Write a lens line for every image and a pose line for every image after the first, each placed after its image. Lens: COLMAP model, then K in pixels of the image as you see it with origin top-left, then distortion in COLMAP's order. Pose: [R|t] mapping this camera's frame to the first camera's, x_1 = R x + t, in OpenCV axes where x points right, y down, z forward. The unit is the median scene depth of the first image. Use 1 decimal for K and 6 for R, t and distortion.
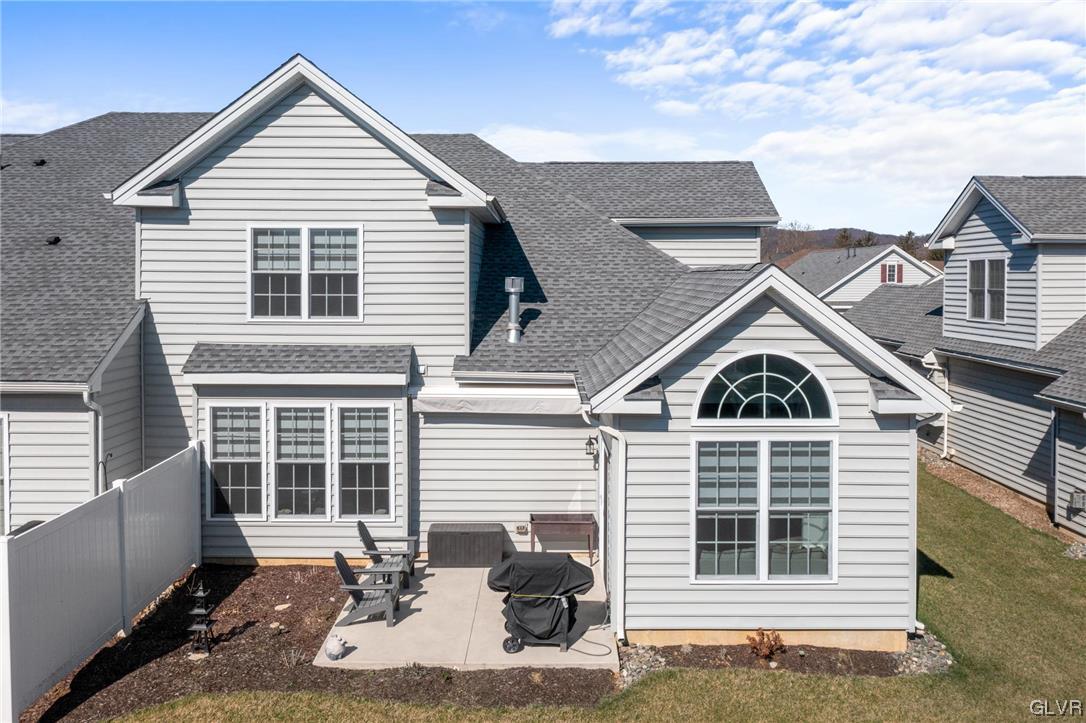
lens RADIAL K [[873.6, 0, 534.9], [0, 873.6, 304.7], [0, 0, 1]] dist [-0.000403, -0.005437]
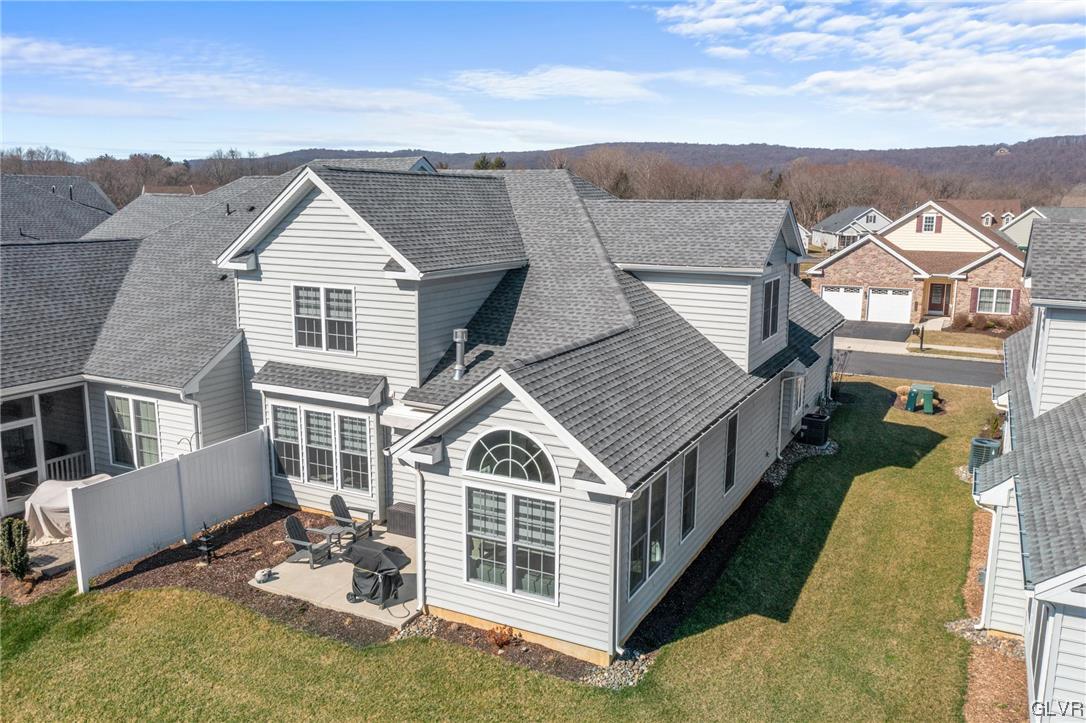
lens RADIAL K [[873.6, 0, 551.6], [0, 873.6, 359.9], [0, 0, 1]] dist [-0.000403, -0.005437]
pose [[0.887868, 0.091267, -0.450956, 0.725273], [-0.019604, 0.986743, 0.161105, -0.209865], [0.459681, -0.134199, 0.877886, -0.090029]]
